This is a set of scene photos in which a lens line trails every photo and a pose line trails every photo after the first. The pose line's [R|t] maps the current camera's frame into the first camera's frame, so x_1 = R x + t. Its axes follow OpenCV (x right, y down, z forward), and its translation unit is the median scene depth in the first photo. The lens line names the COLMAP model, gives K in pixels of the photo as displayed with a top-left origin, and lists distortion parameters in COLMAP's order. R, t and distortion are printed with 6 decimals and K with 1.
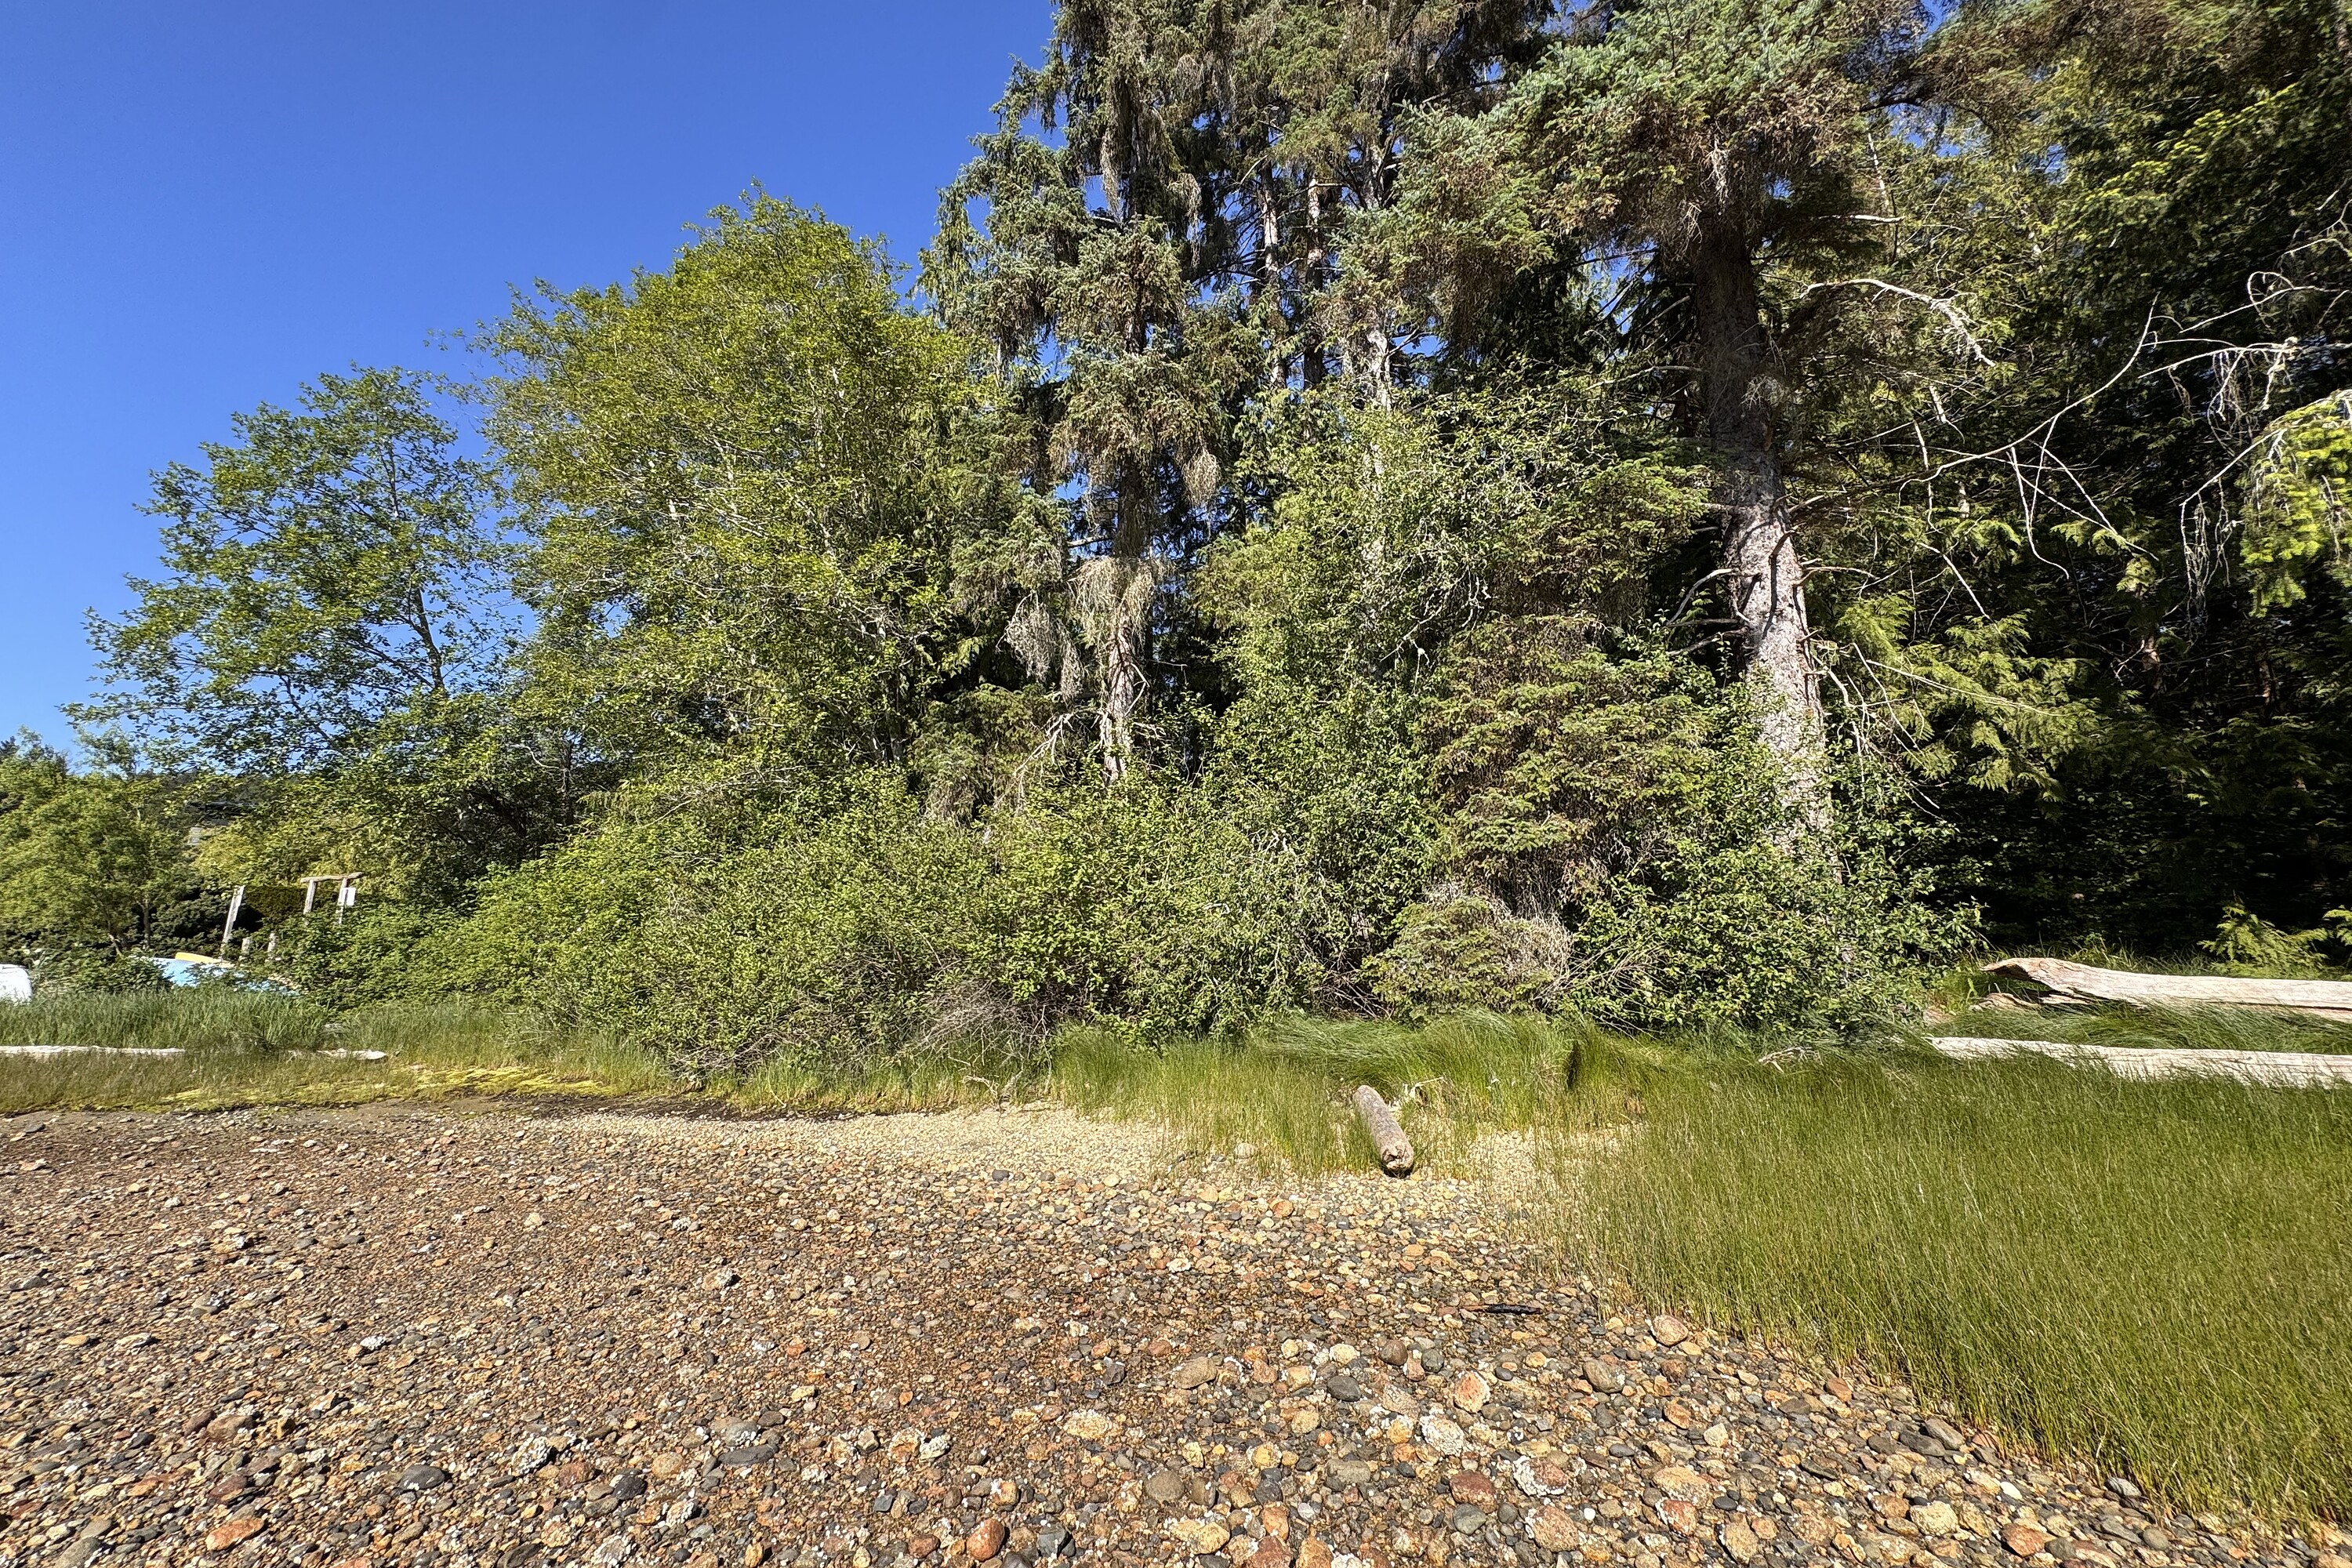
lens RADIAL K [[929.2, 0, 1176.0], [0, 929.2, 784.0], [0, 0, 1]] dist [0.000489, 0.000037]
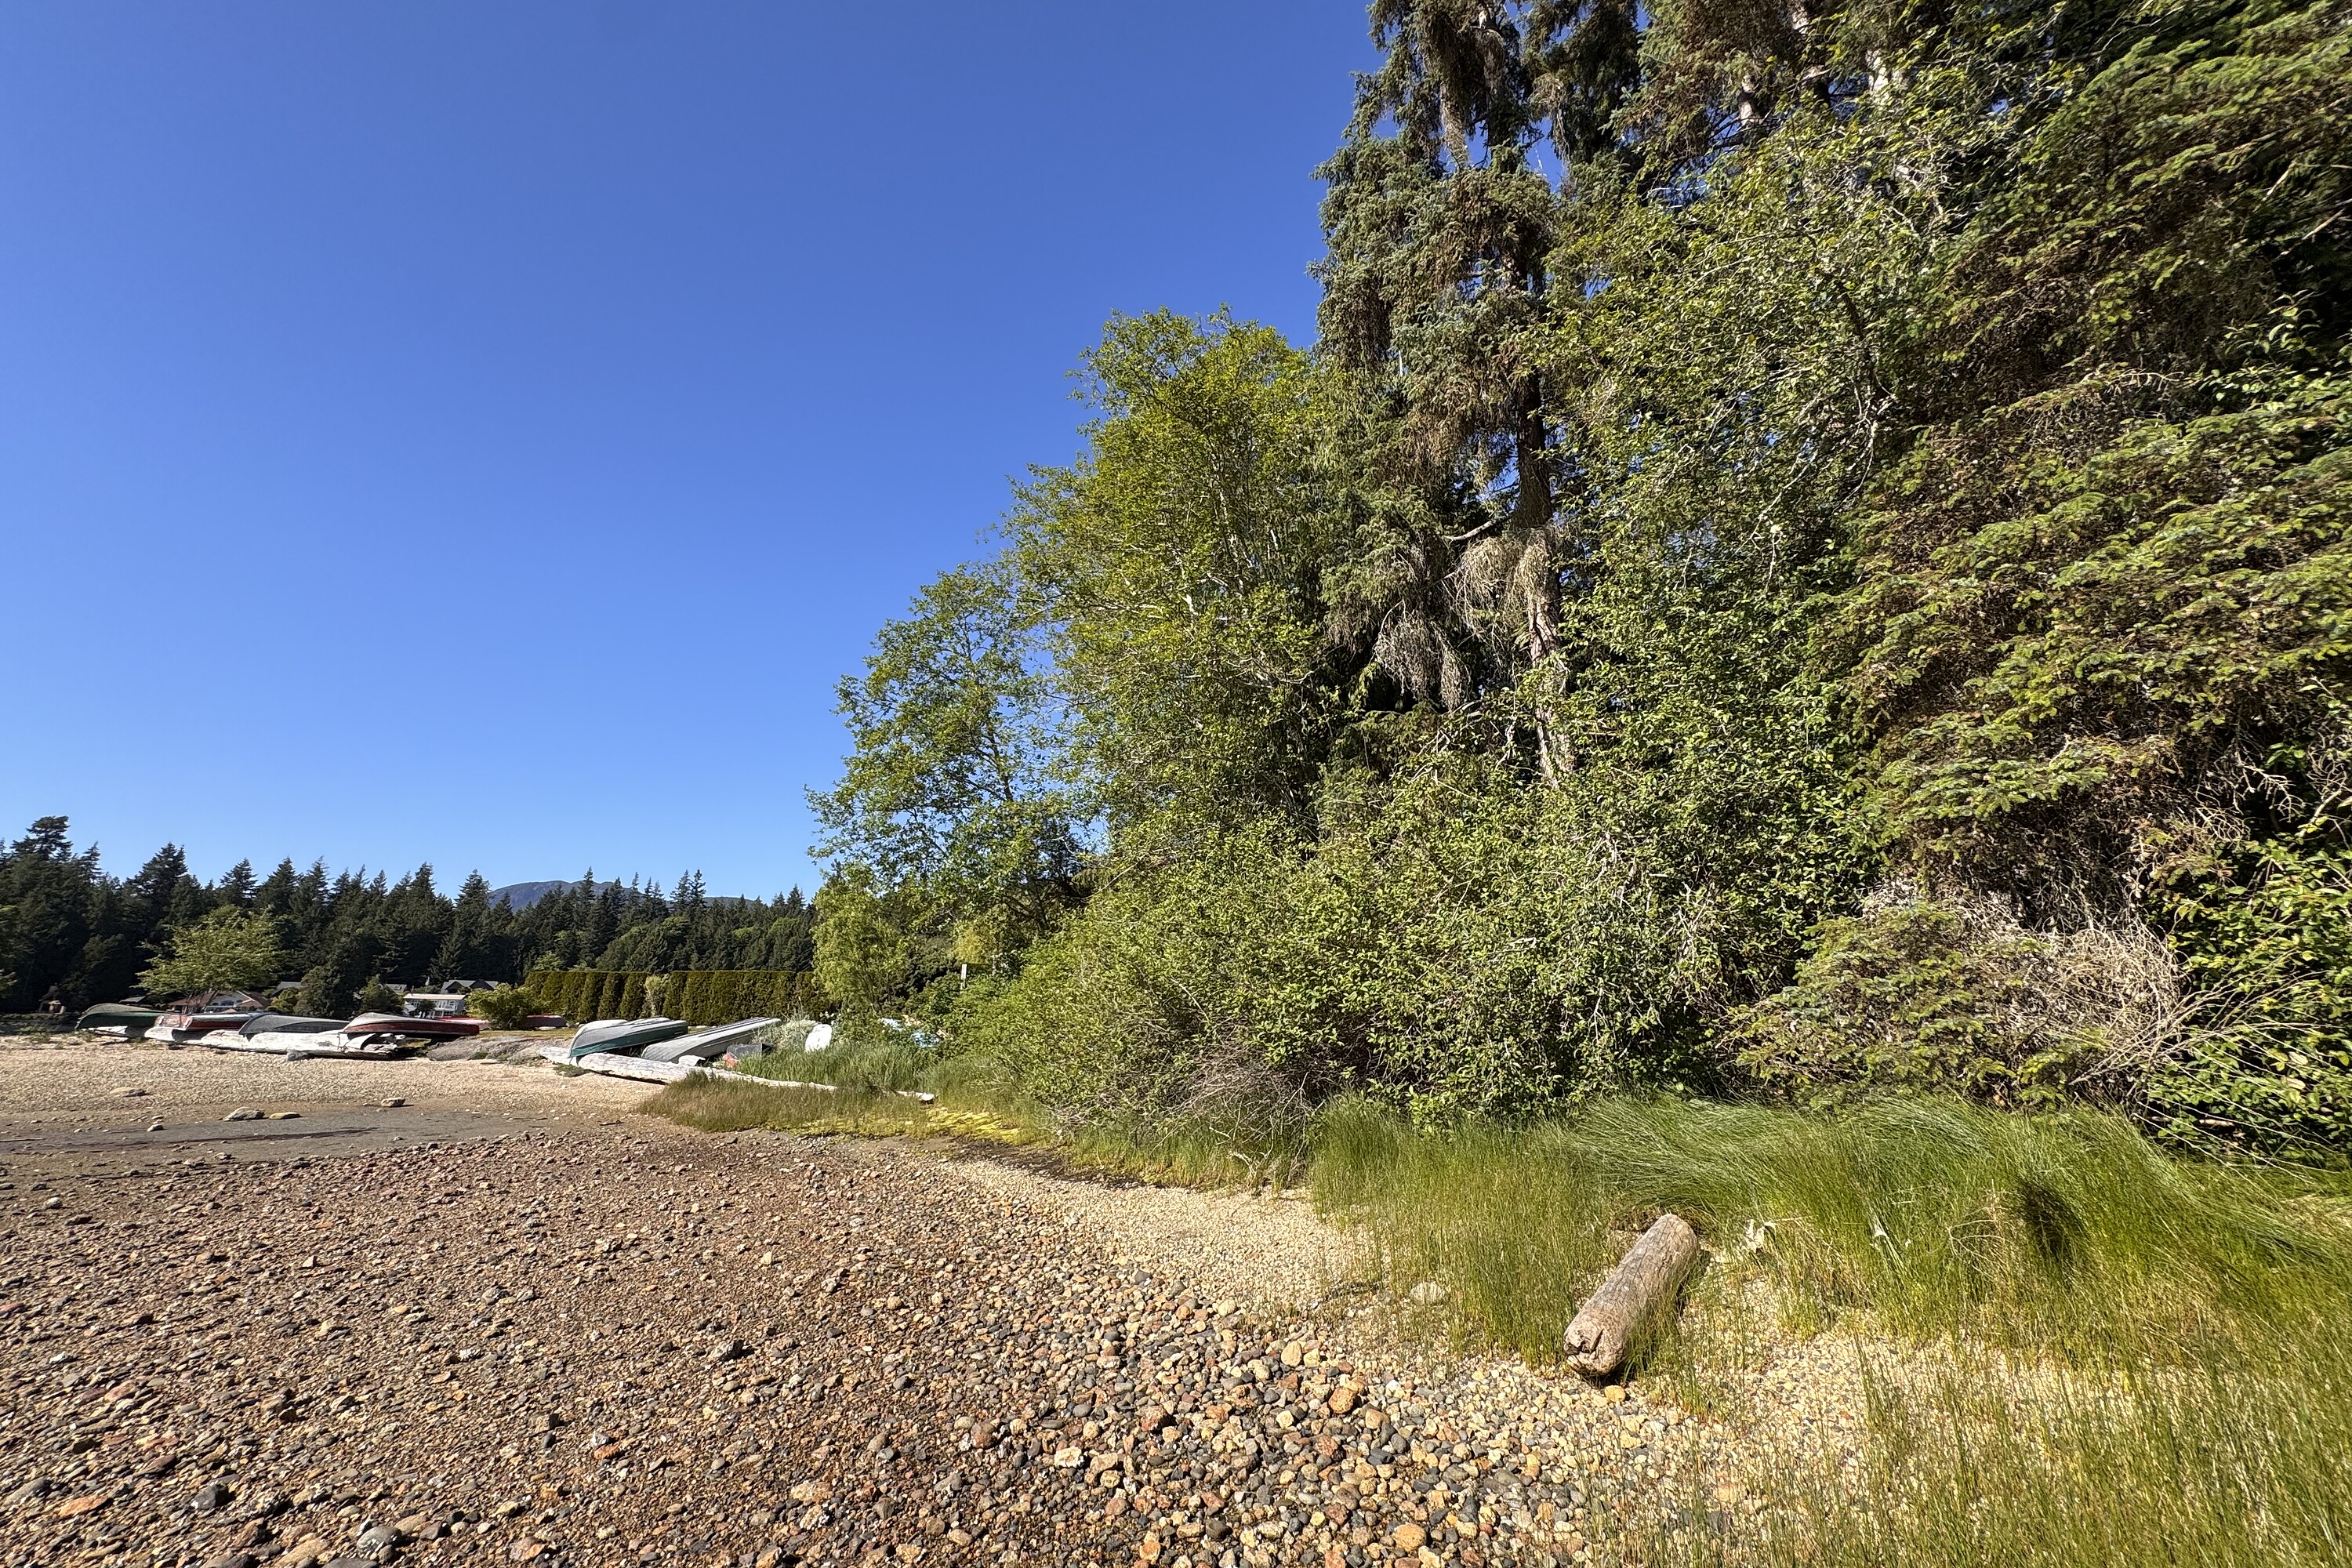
lens RADIAL K [[929.2, 0, 1176.0], [0, 929.2, 784.0], [0, 0, 1]] dist [0.000489, 0.000037]
pose [[0.798886, -0.157105, -0.580603, 0.290410], [0.128080, 0.987581, -0.090996, 0.040471], [0.587688, -0.001668, 0.809086, 0.239227]]
